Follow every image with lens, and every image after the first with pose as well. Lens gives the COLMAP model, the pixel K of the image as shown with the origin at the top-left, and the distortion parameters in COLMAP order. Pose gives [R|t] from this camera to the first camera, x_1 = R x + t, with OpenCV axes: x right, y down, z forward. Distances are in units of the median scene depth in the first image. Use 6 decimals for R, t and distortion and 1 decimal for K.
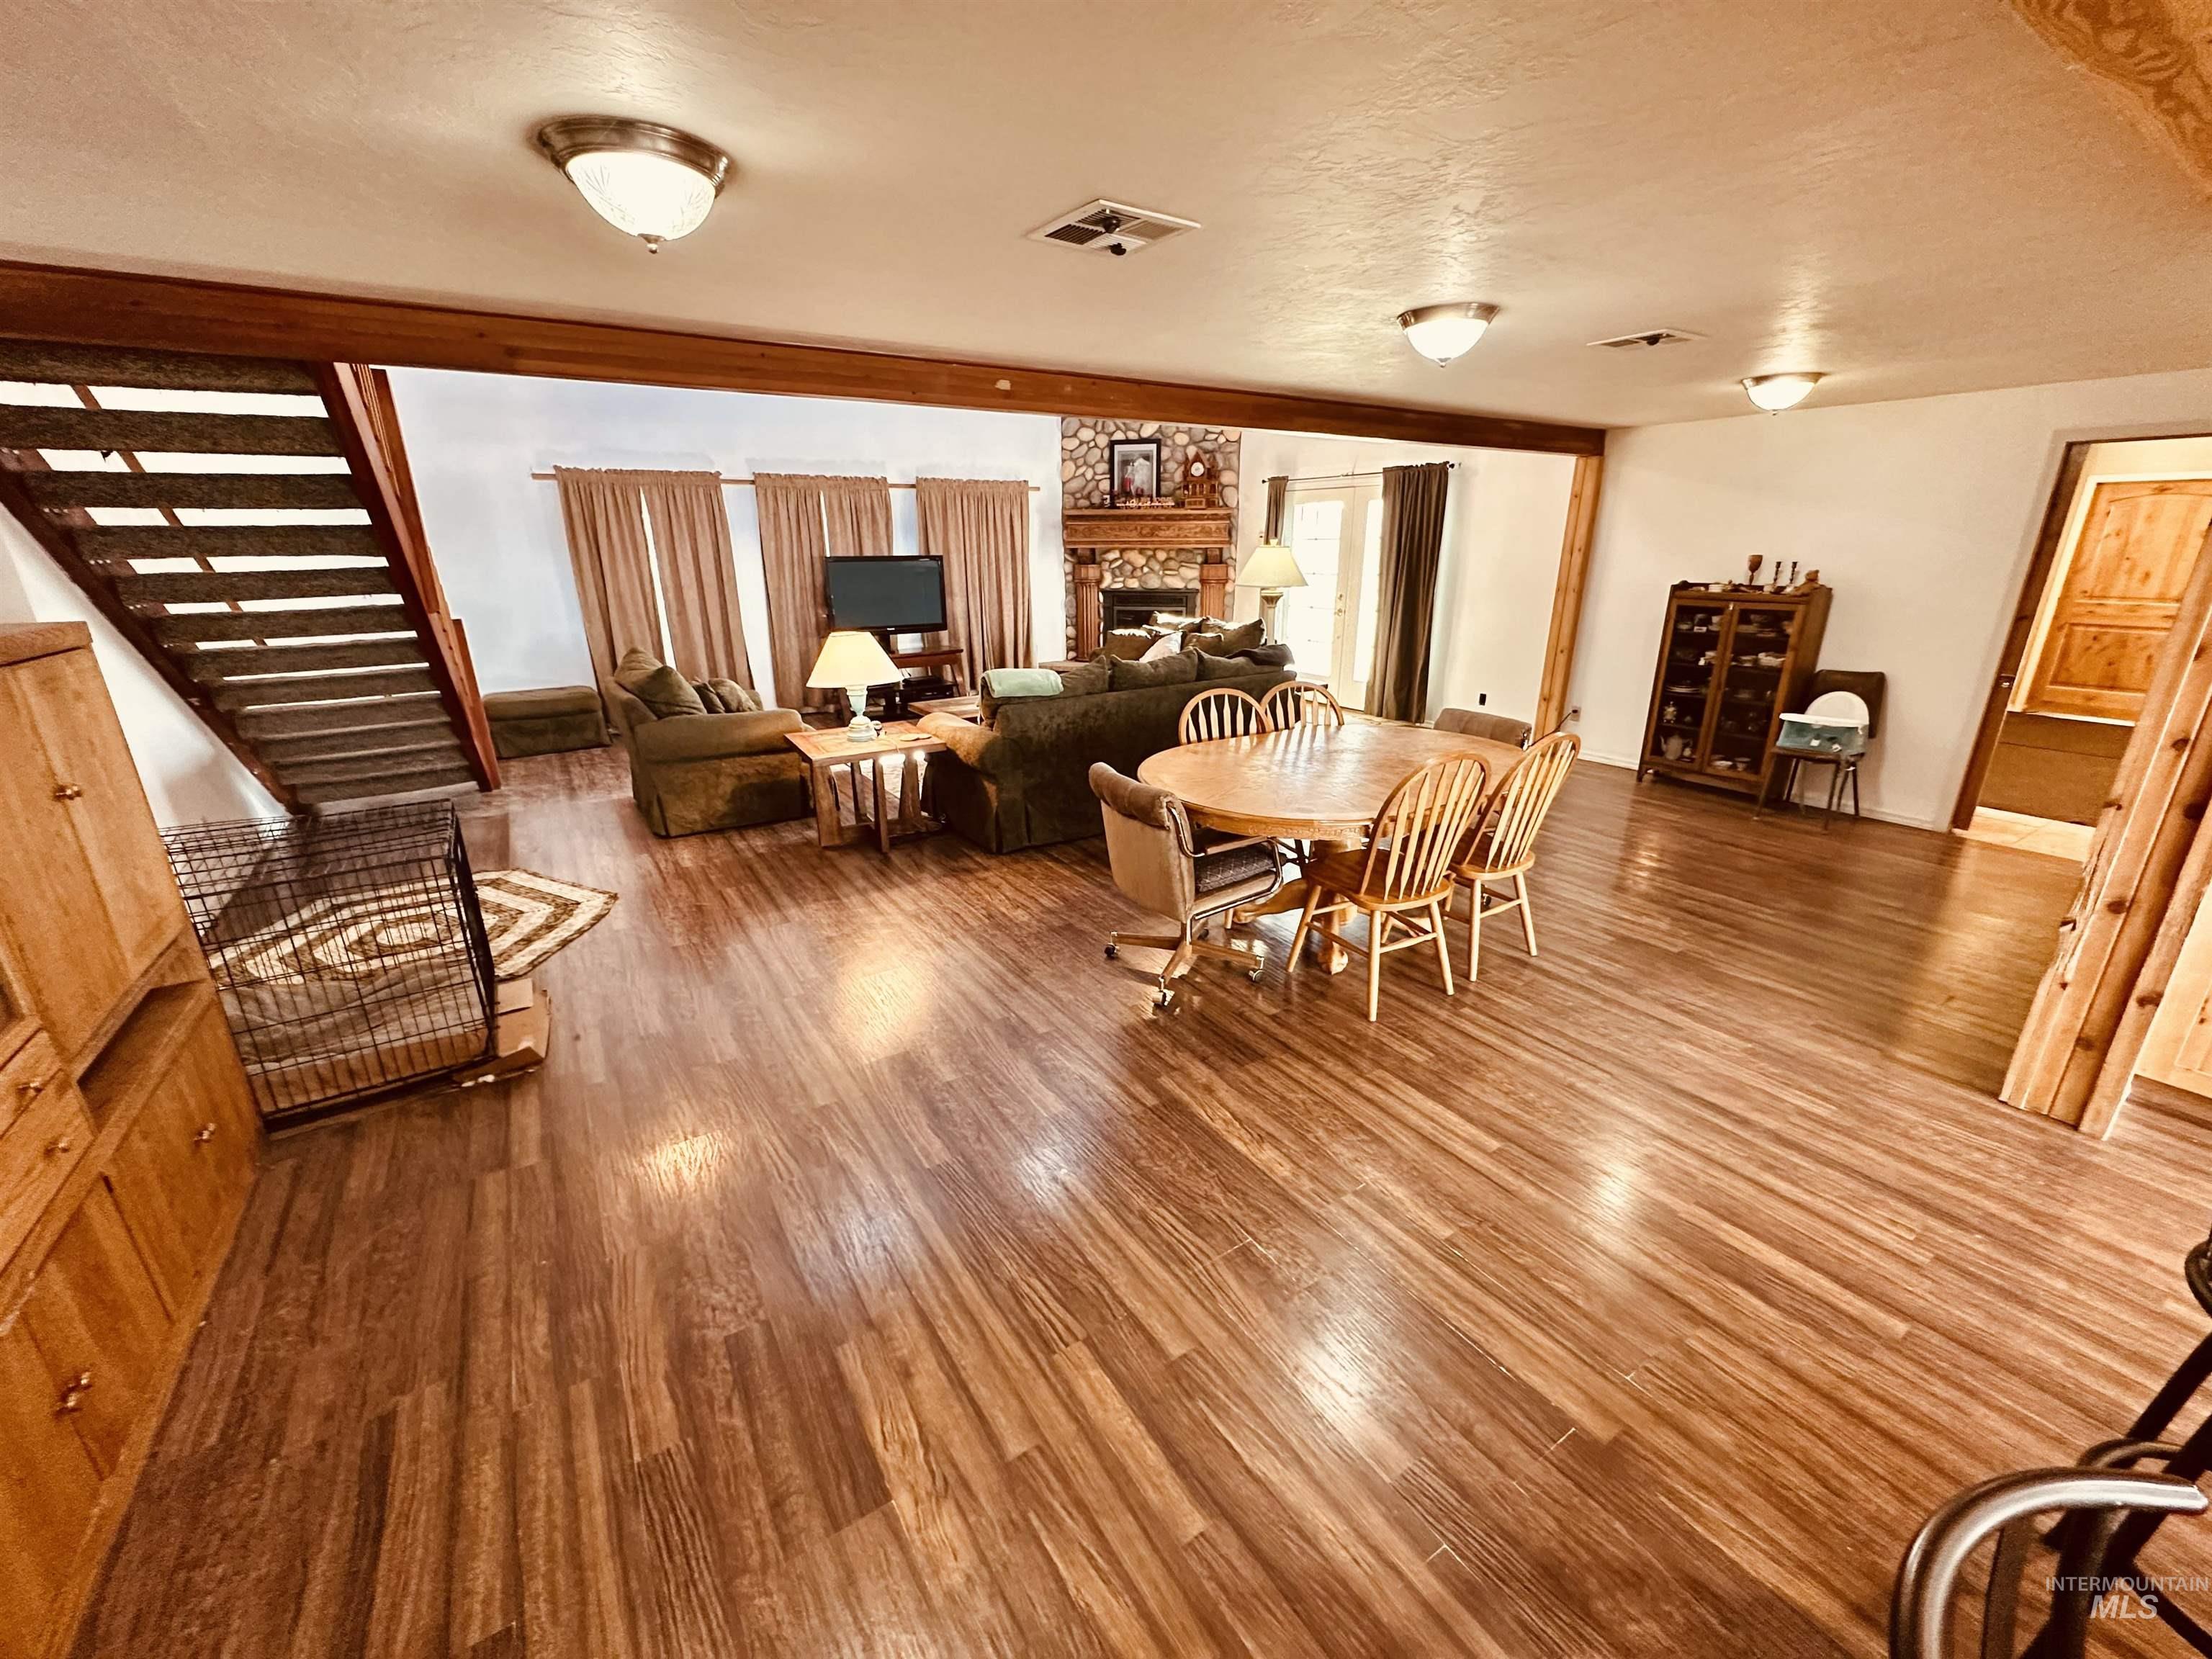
lens RADIAL K [[883.1, 0, 1109.6], [0, 883.1, 831.4], [0, 0, 1]] dist [-0.004826, 0.000846]
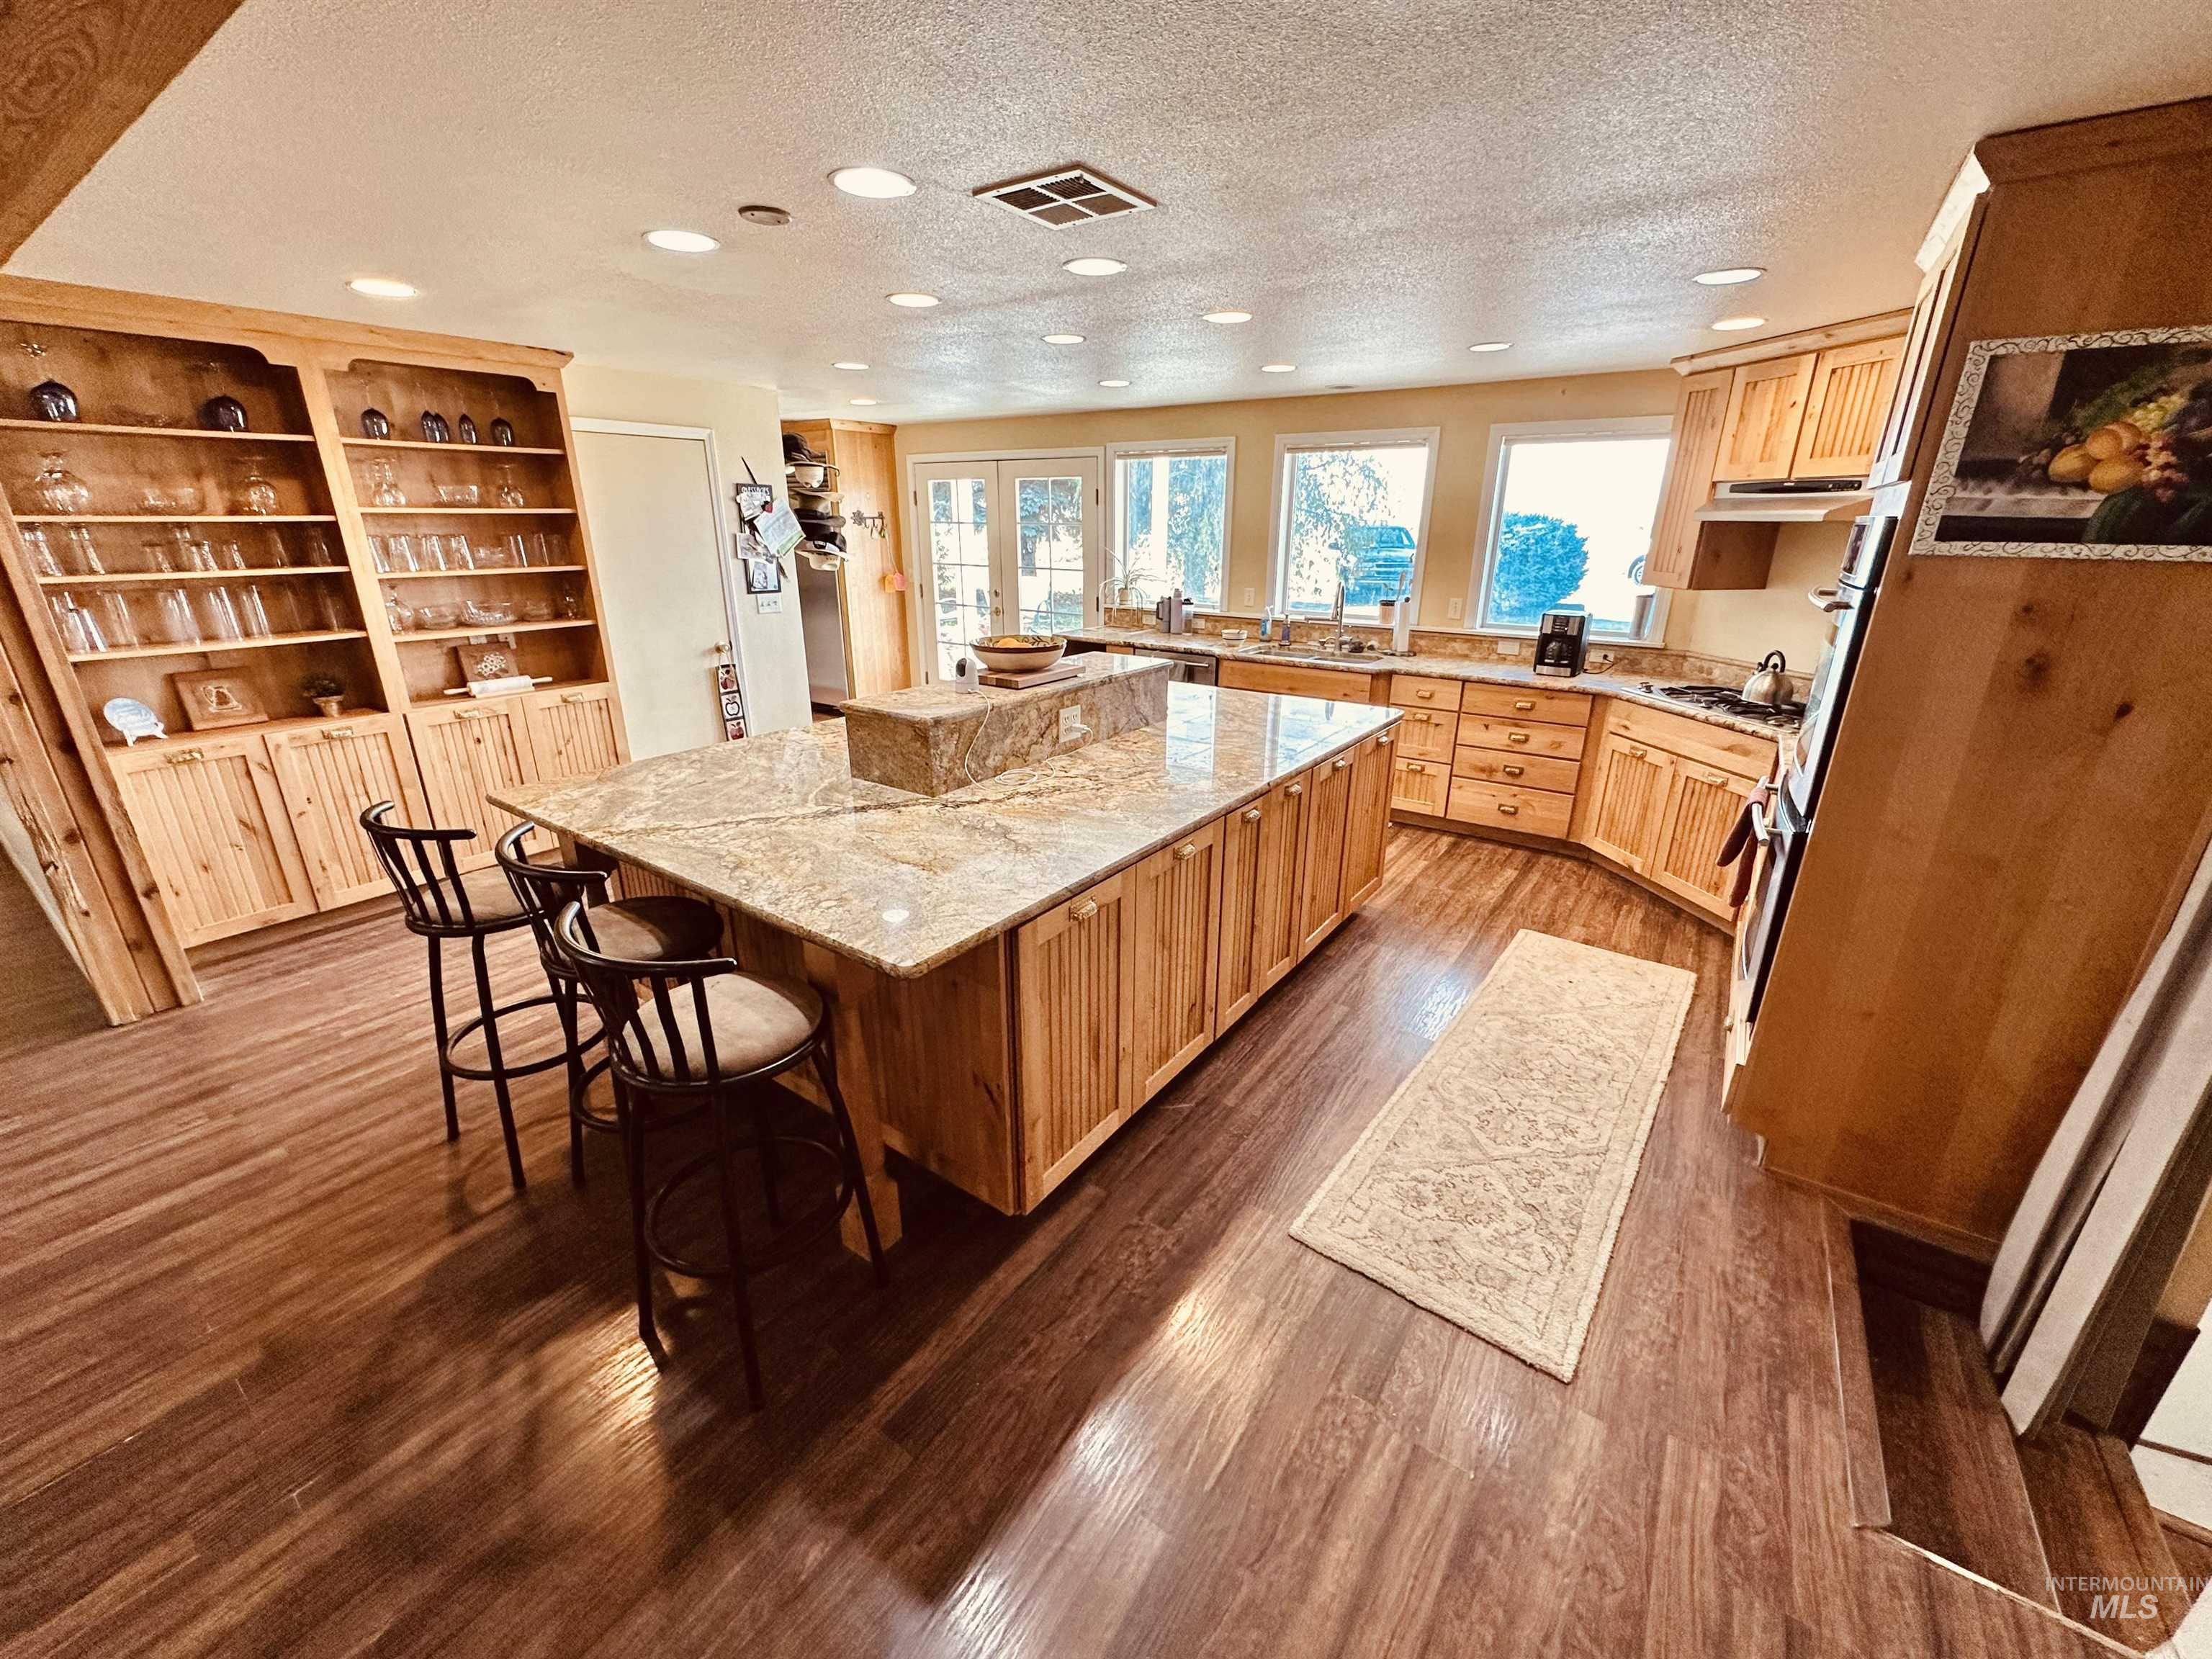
lens RADIAL K [[883.1, 0, 1103.8], [0, 883.1, 831.4], [0, 0, 1]] dist [-0.004826, 0.000846]
pose [[-0.368899, -0.310210, 0.876175, -0.104600], [0.291639, 0.856425, 0.426008, -0.005562], [-0.882531, 0.412681, -0.225465, 0.008285]]
